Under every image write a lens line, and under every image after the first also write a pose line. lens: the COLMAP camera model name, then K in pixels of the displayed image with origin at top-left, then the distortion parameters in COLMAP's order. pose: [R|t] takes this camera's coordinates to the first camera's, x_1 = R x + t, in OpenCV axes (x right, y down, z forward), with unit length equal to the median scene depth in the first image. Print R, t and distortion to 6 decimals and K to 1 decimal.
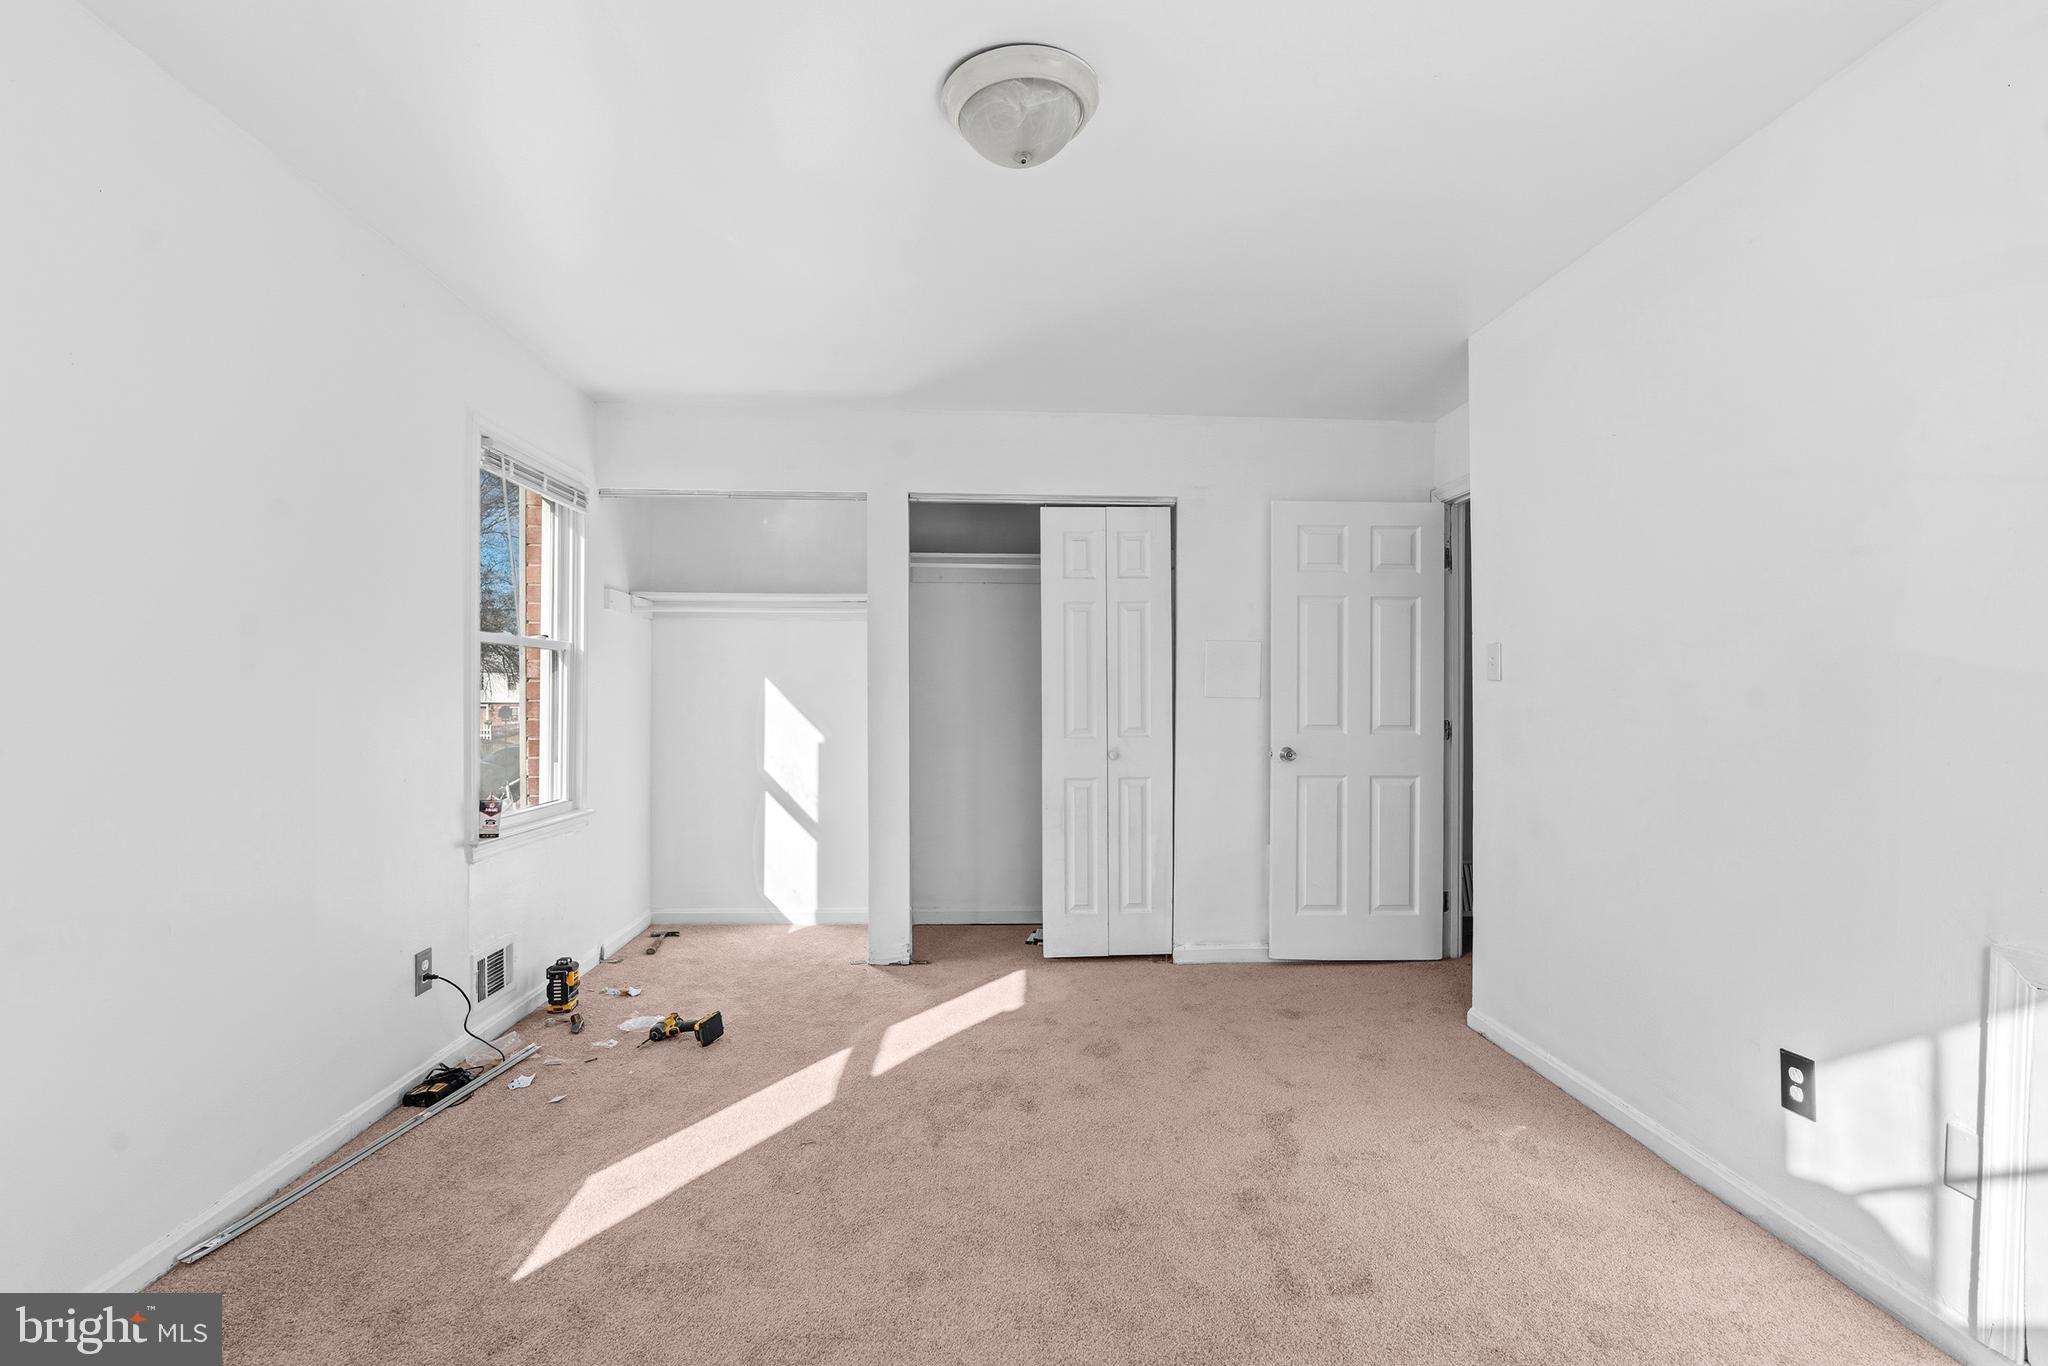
lens RADIAL K [[938.3, 0, 1024.0], [0, 938.3, 683.0], [0, 0, 1]] dist [-0.011836, 0.007457]
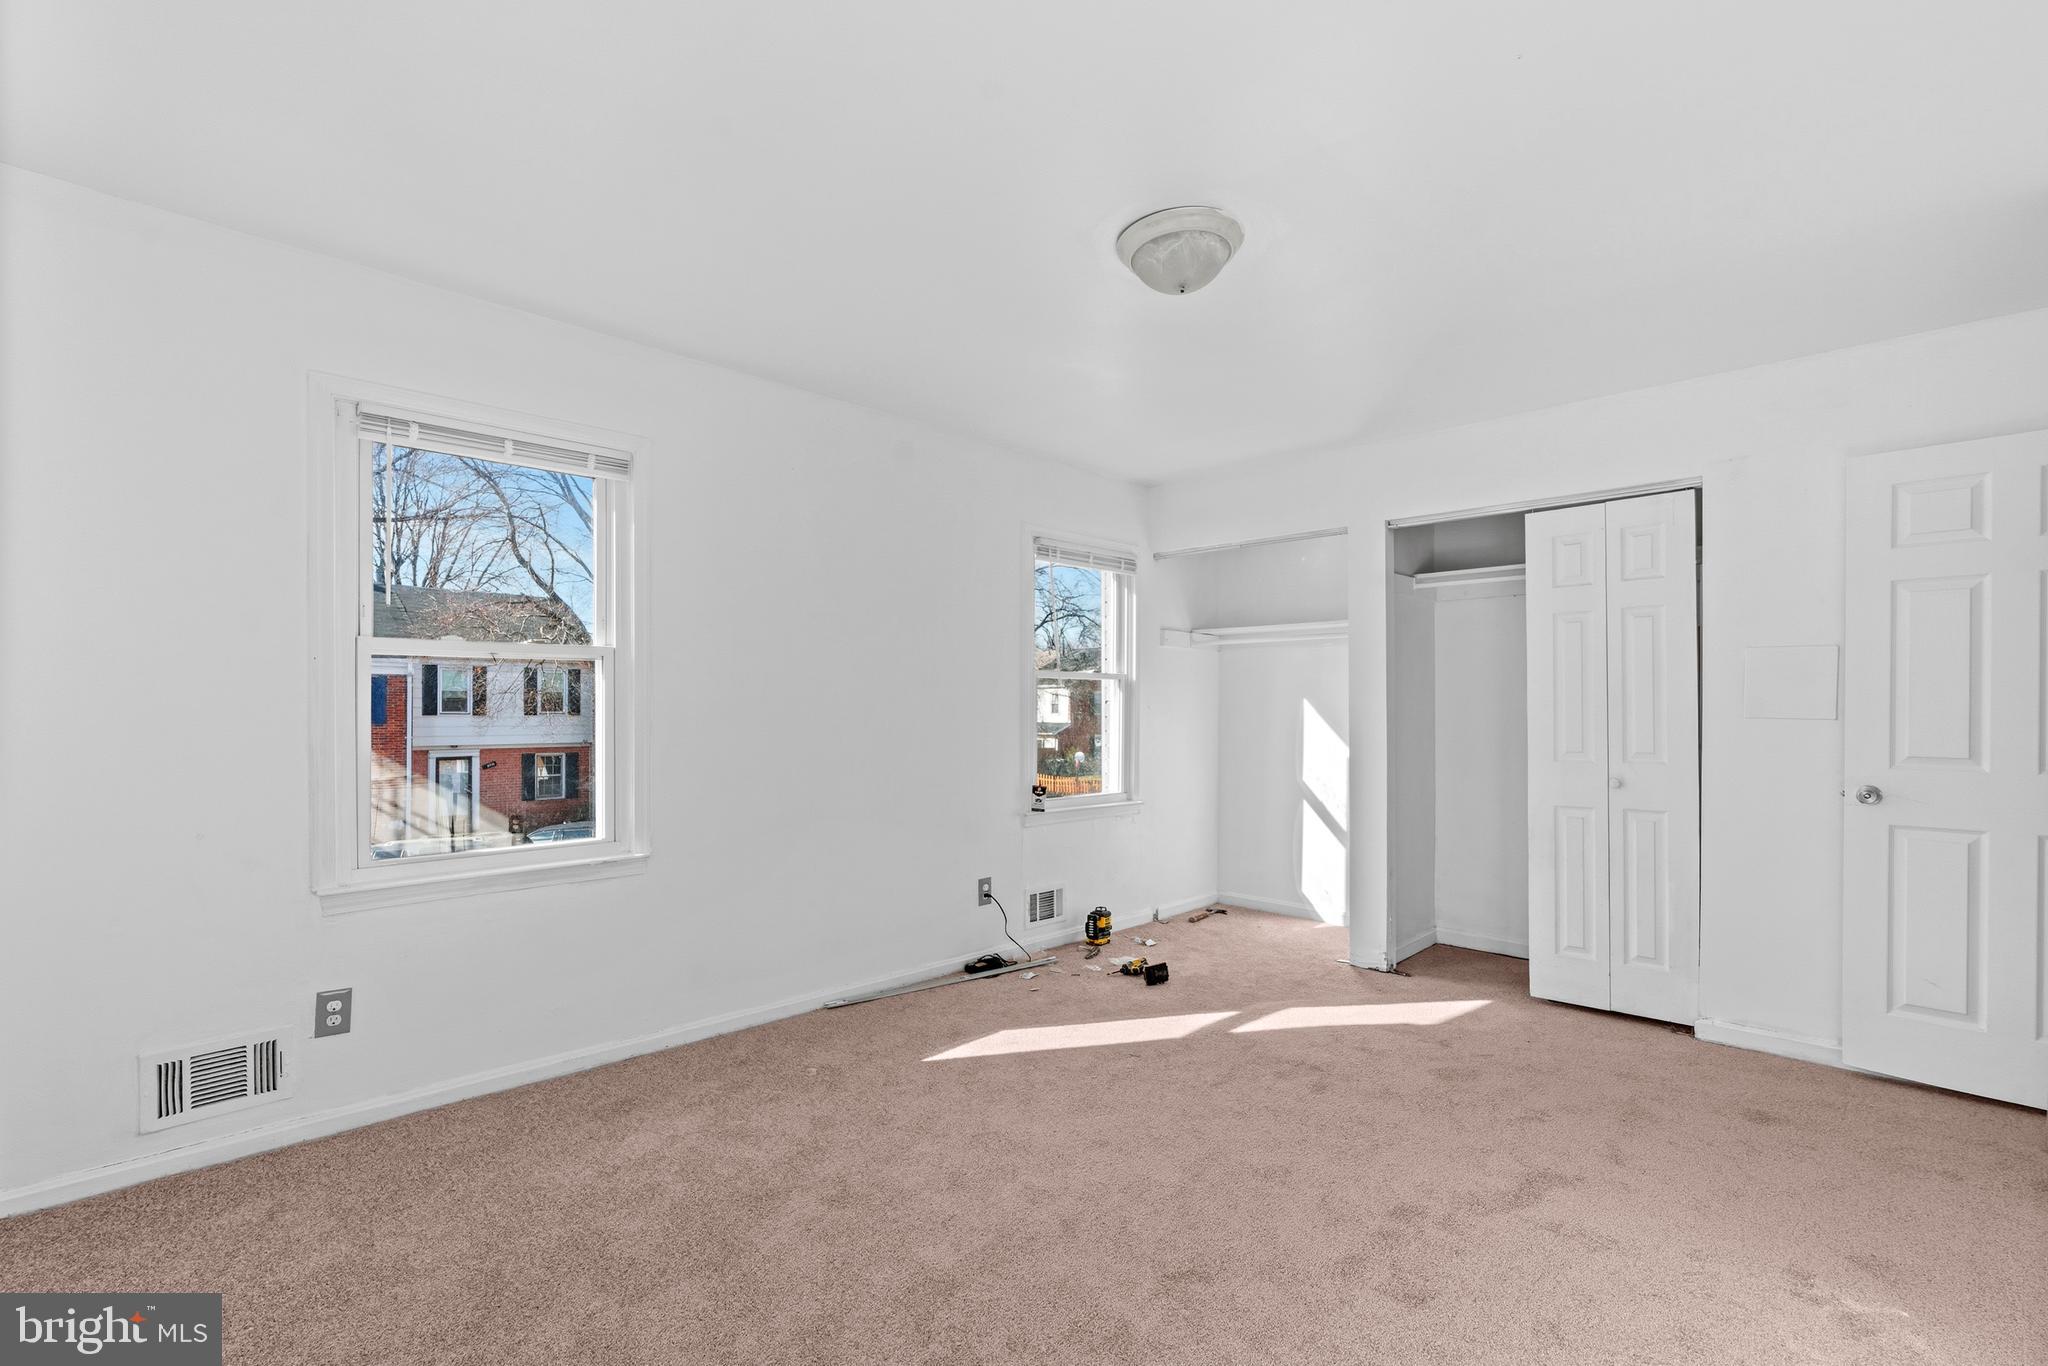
lens RADIAL K [[938.3, 0, 1024.0], [0, 938.3, 683.0], [0, 0, 1]] dist [-0.011836, 0.007457]
pose [[0.667726, -0.021956, -0.744083, 0.389769], [0.008110, 0.999720, -0.022221, -0.001743], [0.744363, 0.008803, 0.667717, 0.001926]]
